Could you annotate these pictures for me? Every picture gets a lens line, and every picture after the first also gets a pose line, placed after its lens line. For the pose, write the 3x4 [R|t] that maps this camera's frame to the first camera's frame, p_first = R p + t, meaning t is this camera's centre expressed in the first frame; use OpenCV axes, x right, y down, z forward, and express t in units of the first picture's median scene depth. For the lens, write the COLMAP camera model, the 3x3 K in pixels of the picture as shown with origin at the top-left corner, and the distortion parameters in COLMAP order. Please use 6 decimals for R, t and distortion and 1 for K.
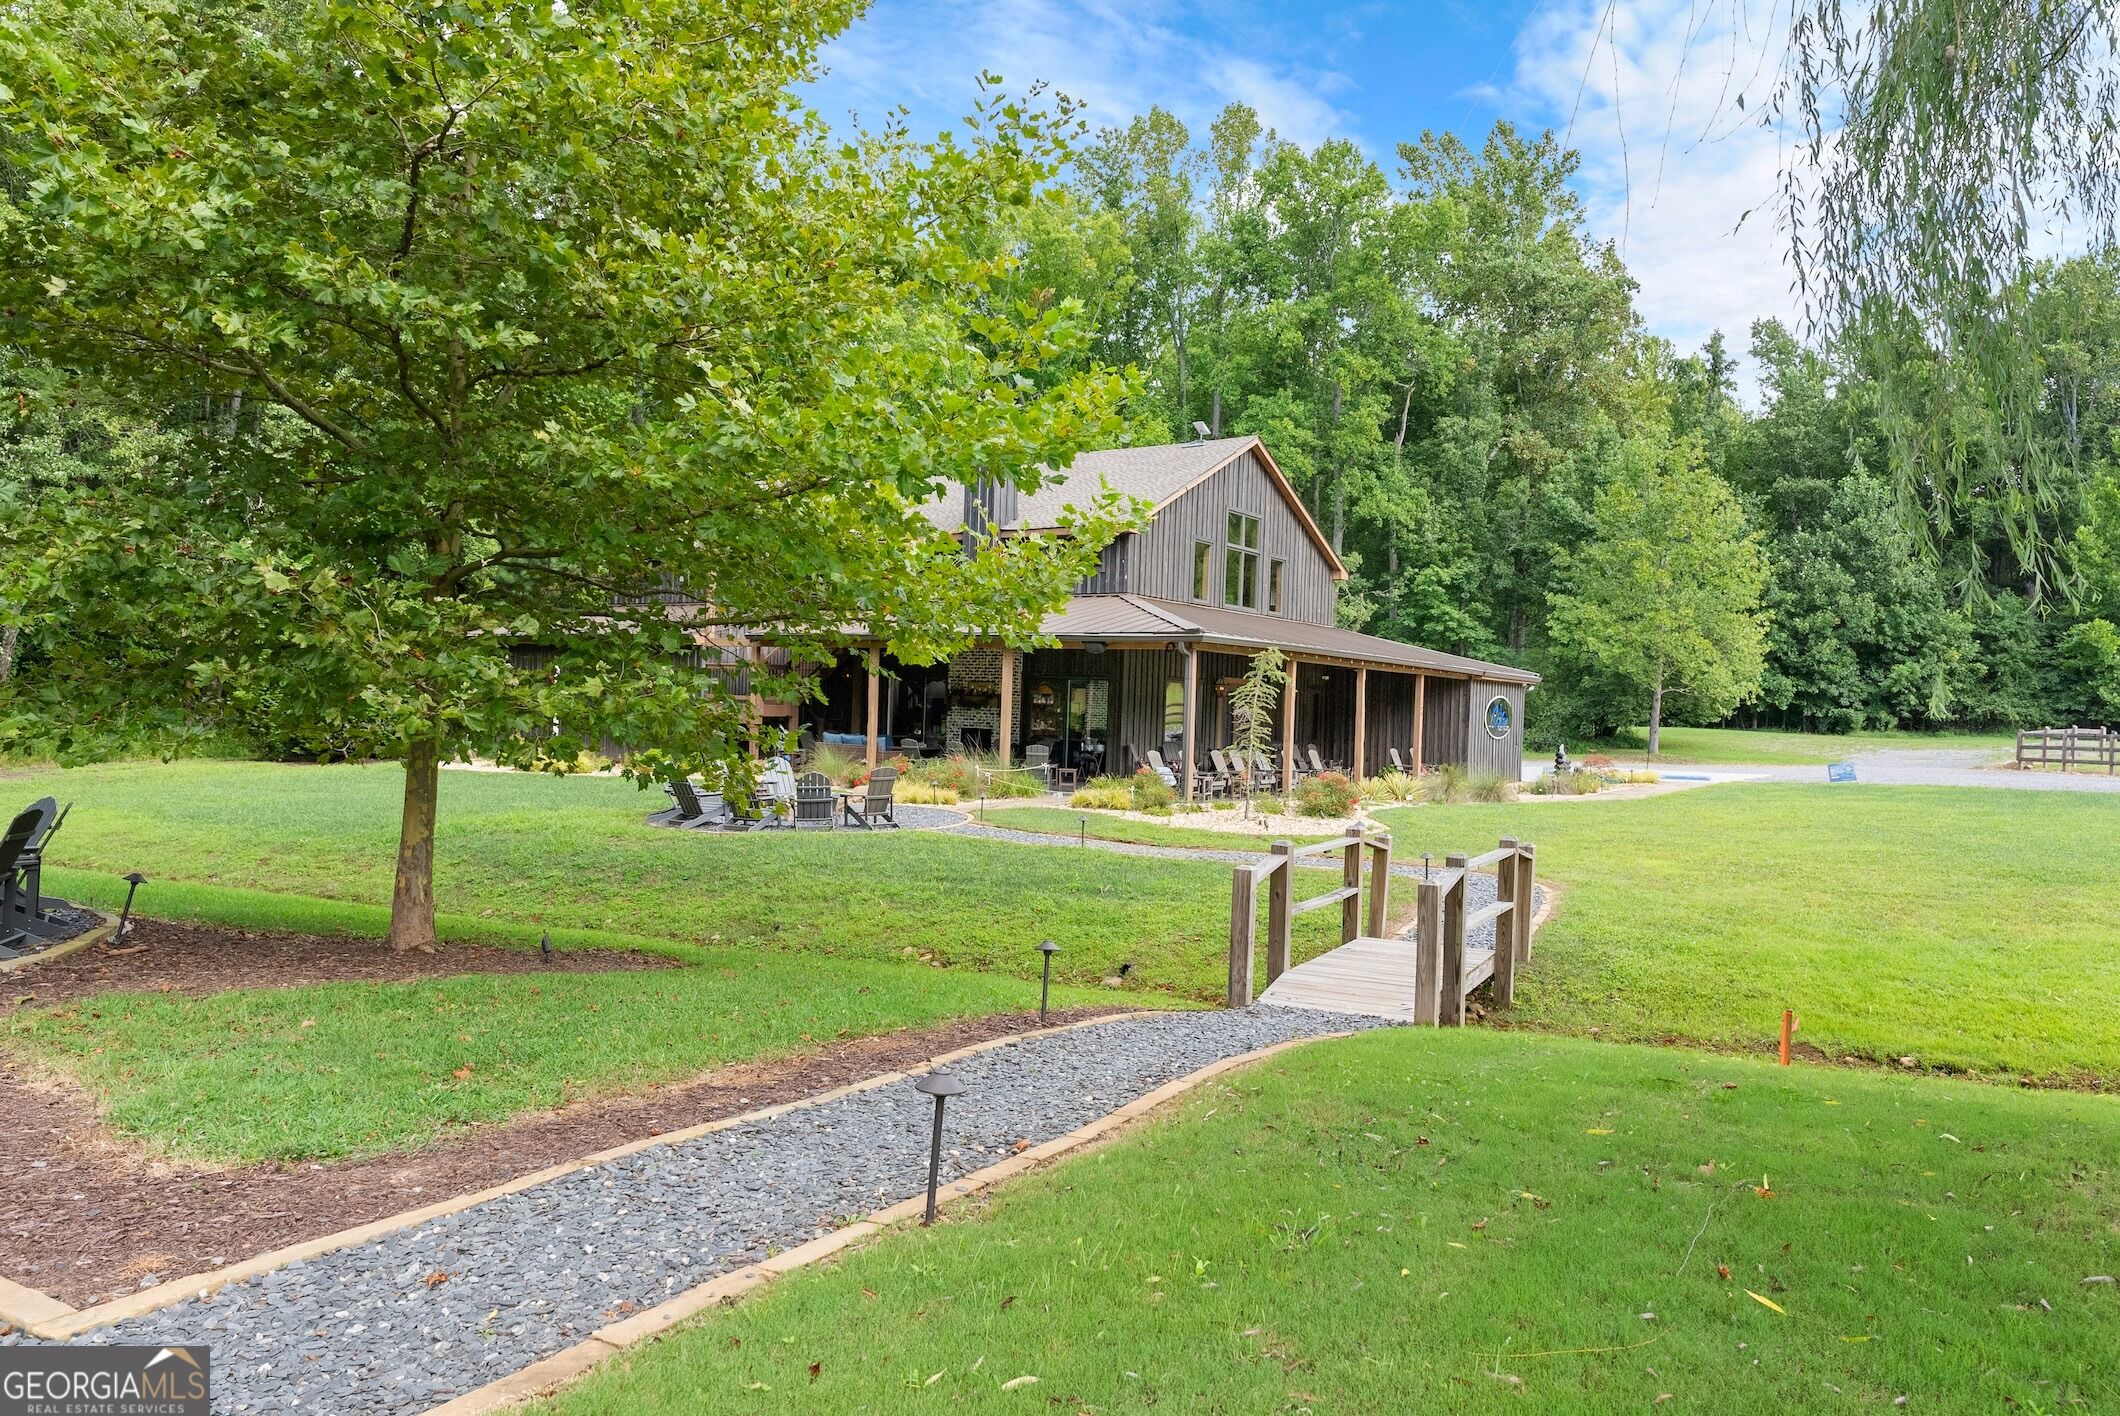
lens RADIAL K [[1460.4, 0, 1062.5], [0, 1460.4, 701.6], [0, 0, 1]] dist [-0.004811, -0.000031]
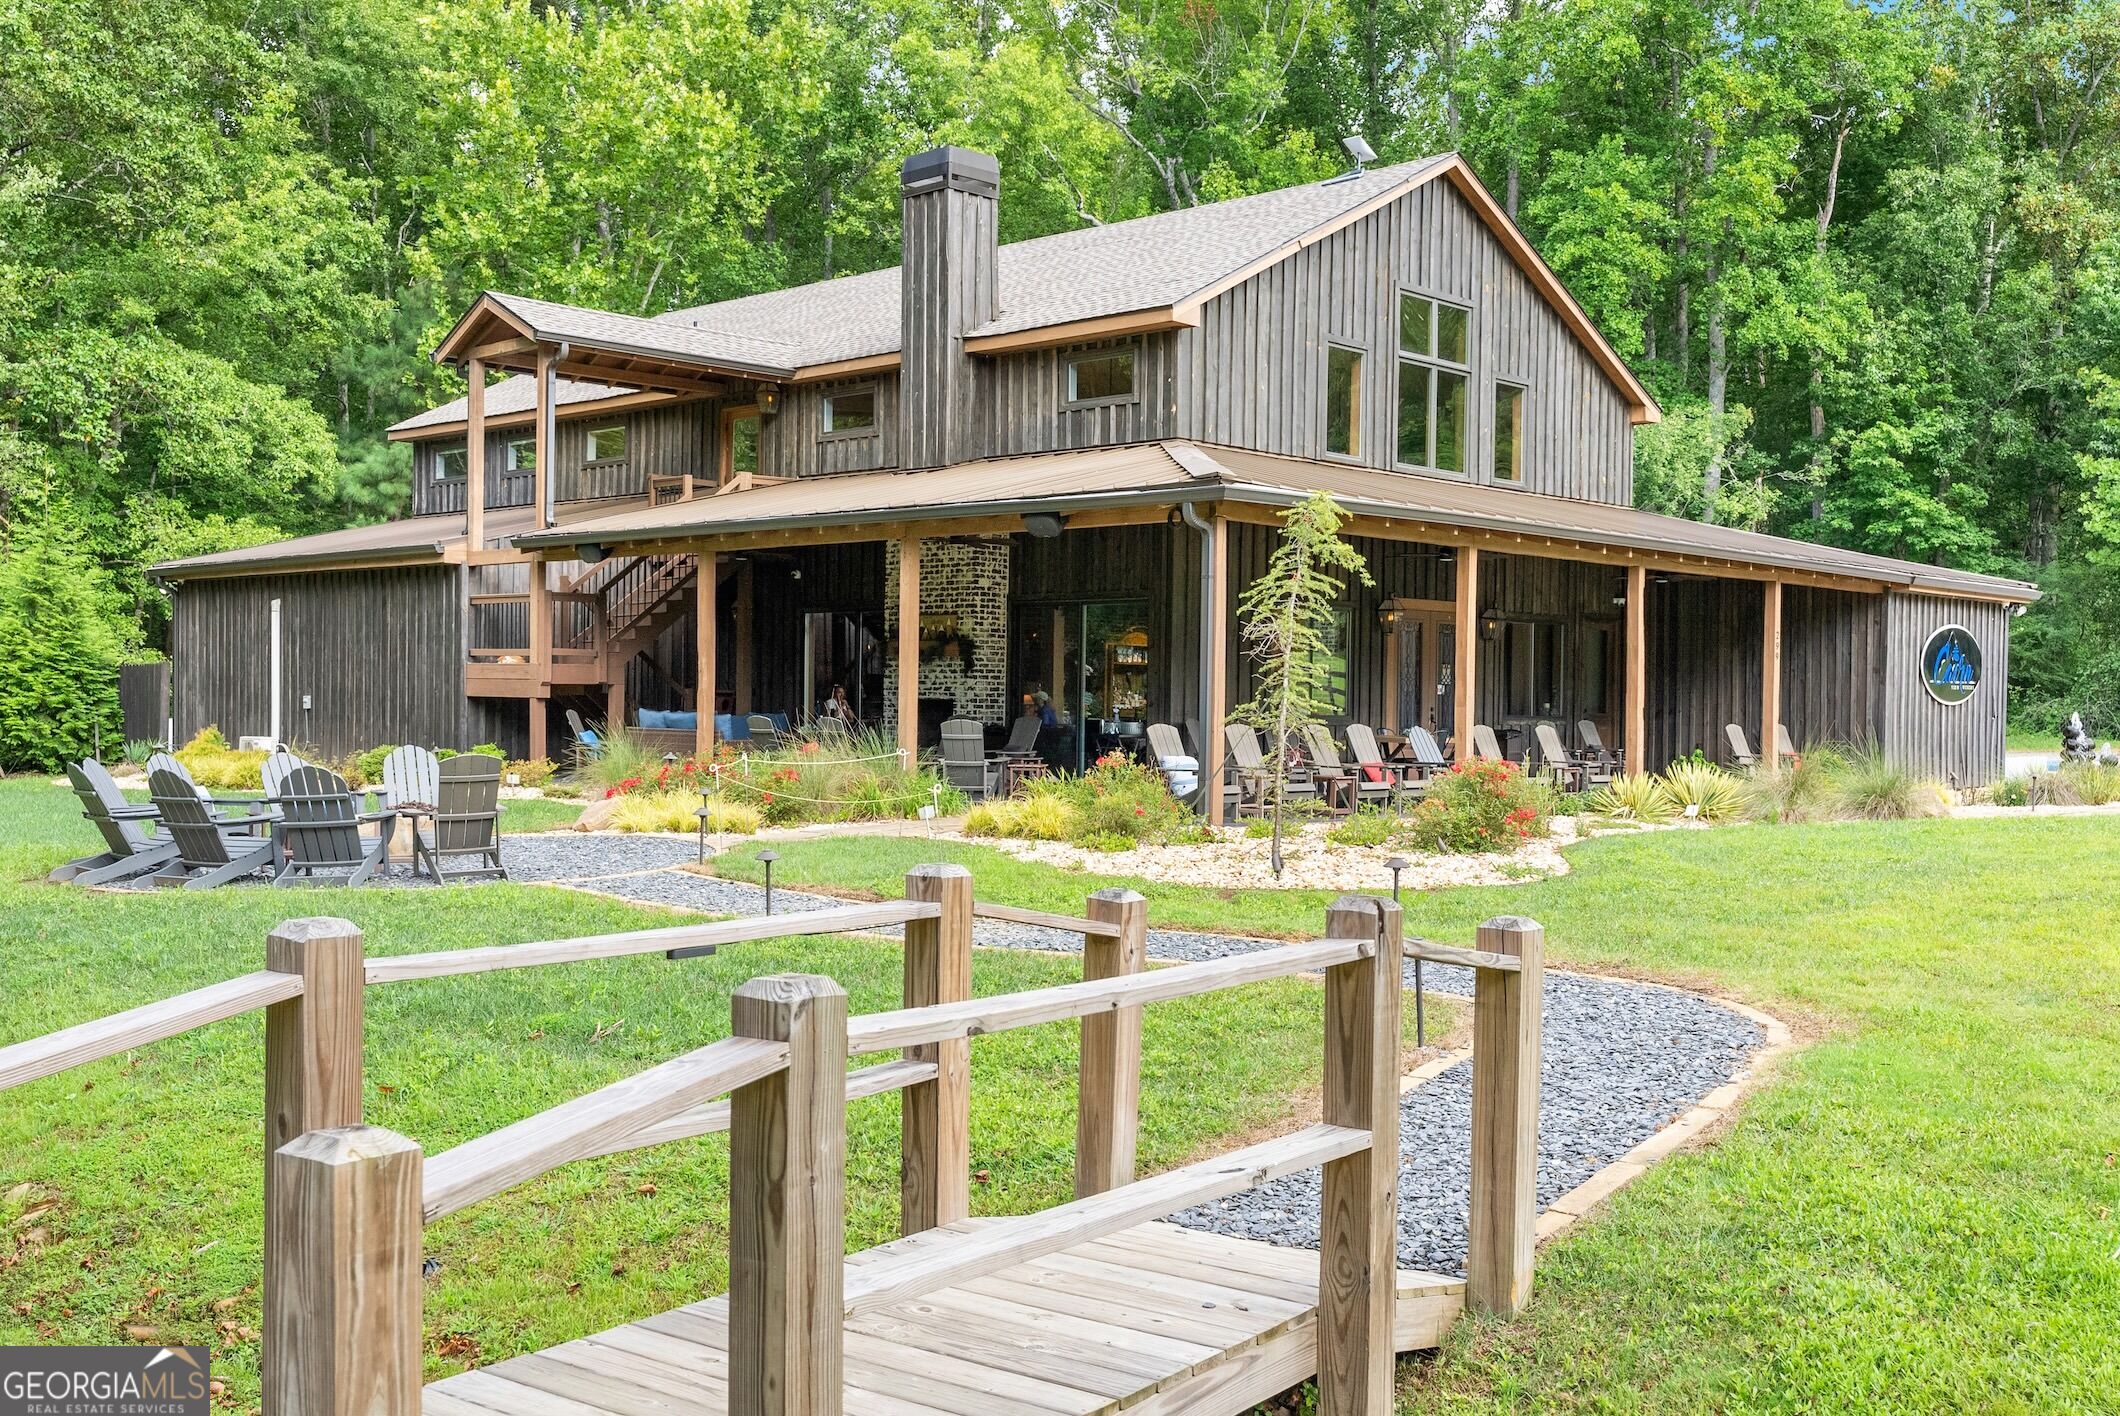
lens RADIAL K [[2113.9, 0, 1056.1], [0, 2113.9, 706.5], [0, 0, 1]] dist [0.000619, 0.000000]
pose [[0.987018, -0.020366, -0.159313, 0.061318], [0.021247, 0.999767, 0.003833, 0.010083], [0.159198, -0.007169, 0.987221, 0.113362]]
